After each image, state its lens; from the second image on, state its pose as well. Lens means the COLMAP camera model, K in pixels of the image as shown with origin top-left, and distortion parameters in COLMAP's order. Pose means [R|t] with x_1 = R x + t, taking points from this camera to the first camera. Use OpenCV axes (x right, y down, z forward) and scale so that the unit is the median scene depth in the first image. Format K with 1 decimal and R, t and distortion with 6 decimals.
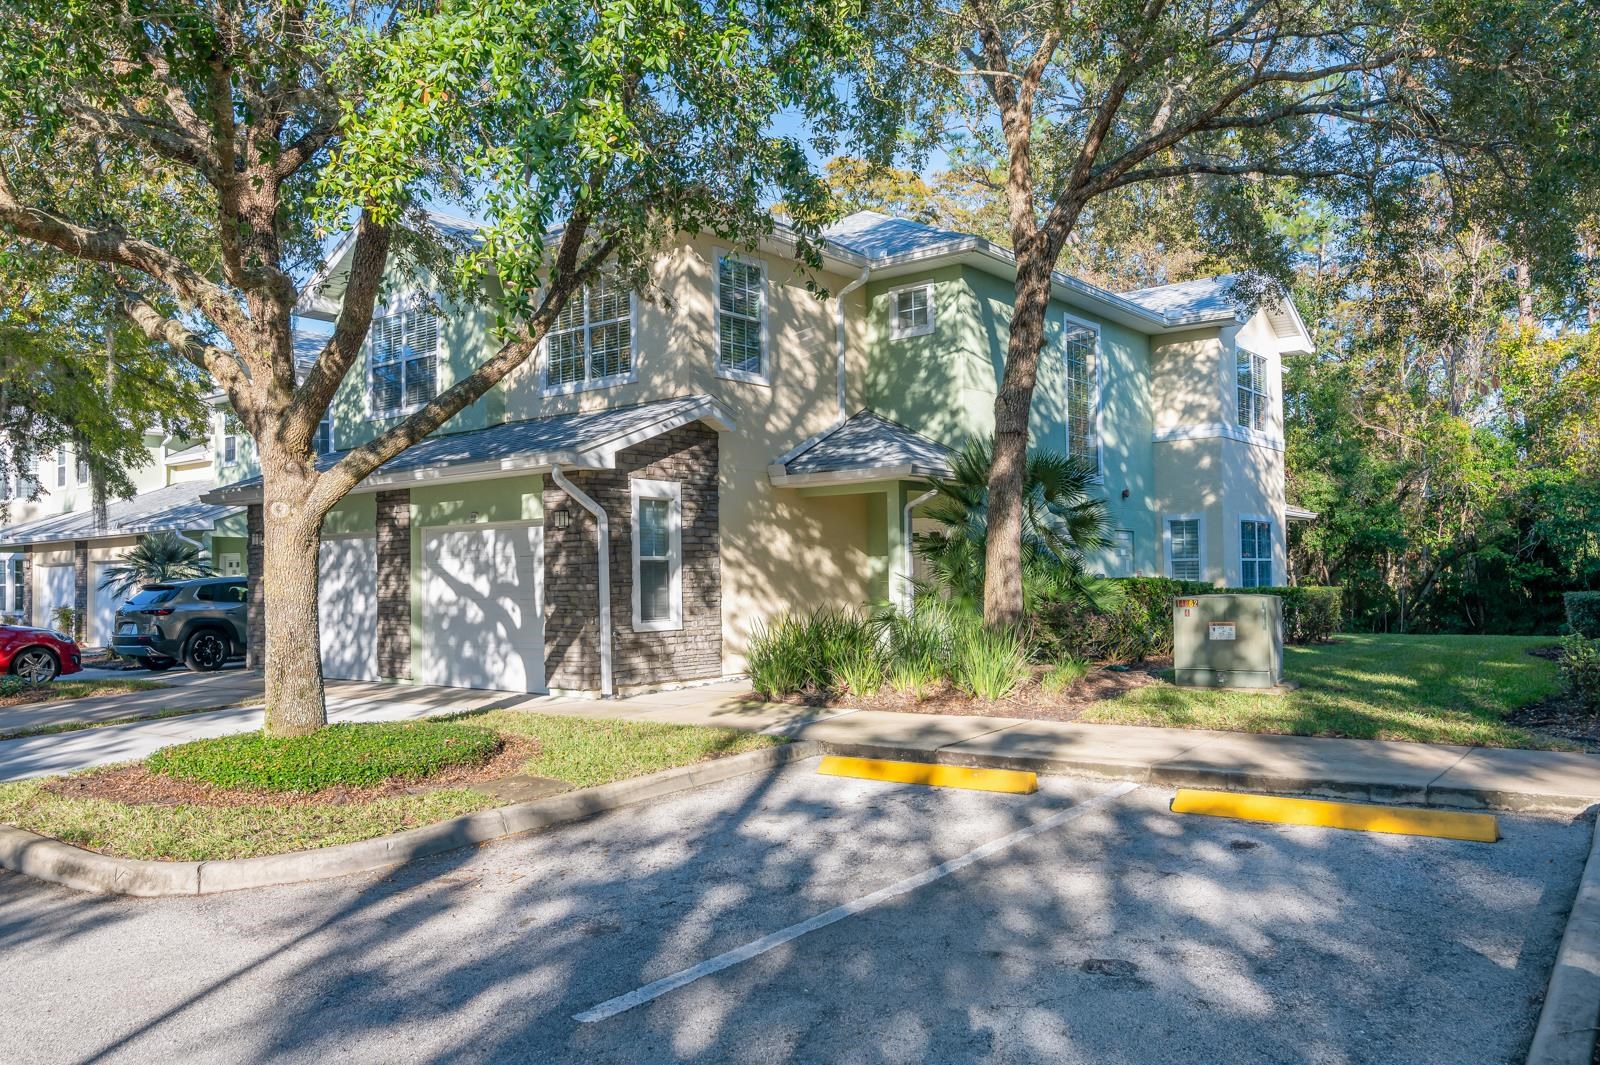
lens RADIAL K [[1223.3, 0, 799.9], [0, 1223.3, 562.9], [0, 0, 1]] dist [-0.004673, -0.000720]
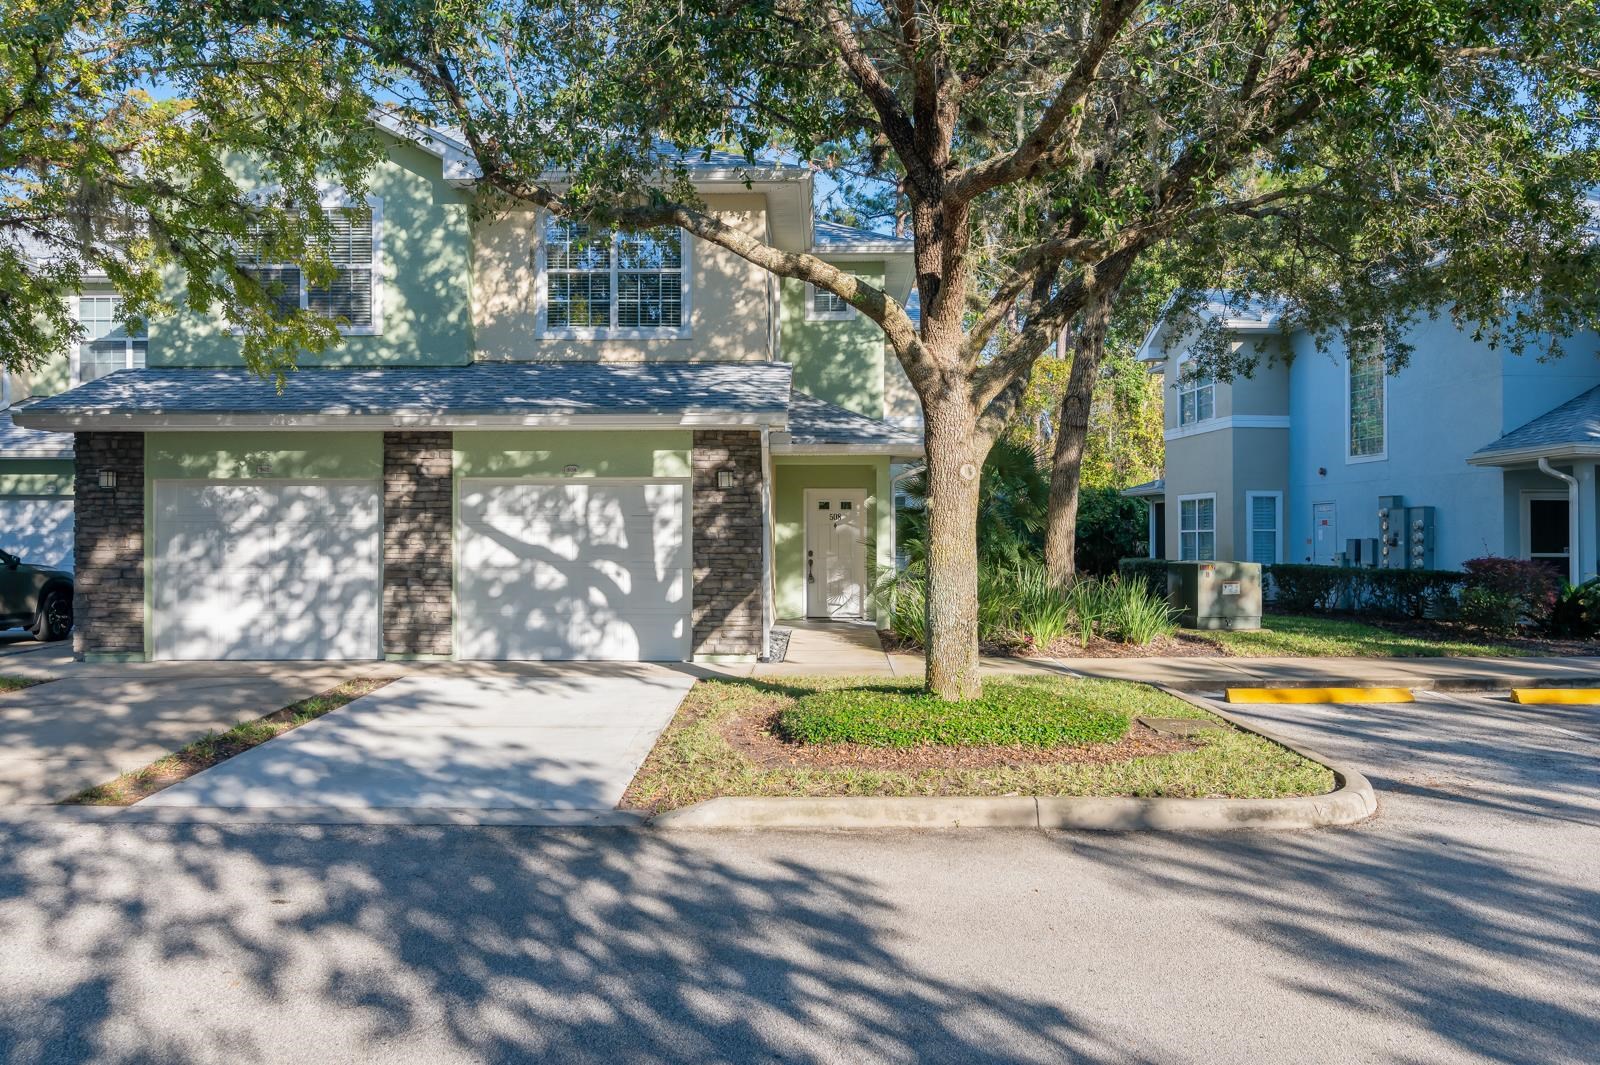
lens RADIAL K [[1292.5, 0, 800.0], [0, 1292.5, 532.5], [0, 0, 1]] dist [-0.009749, -0.004684]
pose [[0.775577, 0.020935, 0.630905, -0.699447], [-0.020452, 0.999759, -0.008032, 0.011205], [-0.630921, -0.006674, 0.775818, 0.146759]]
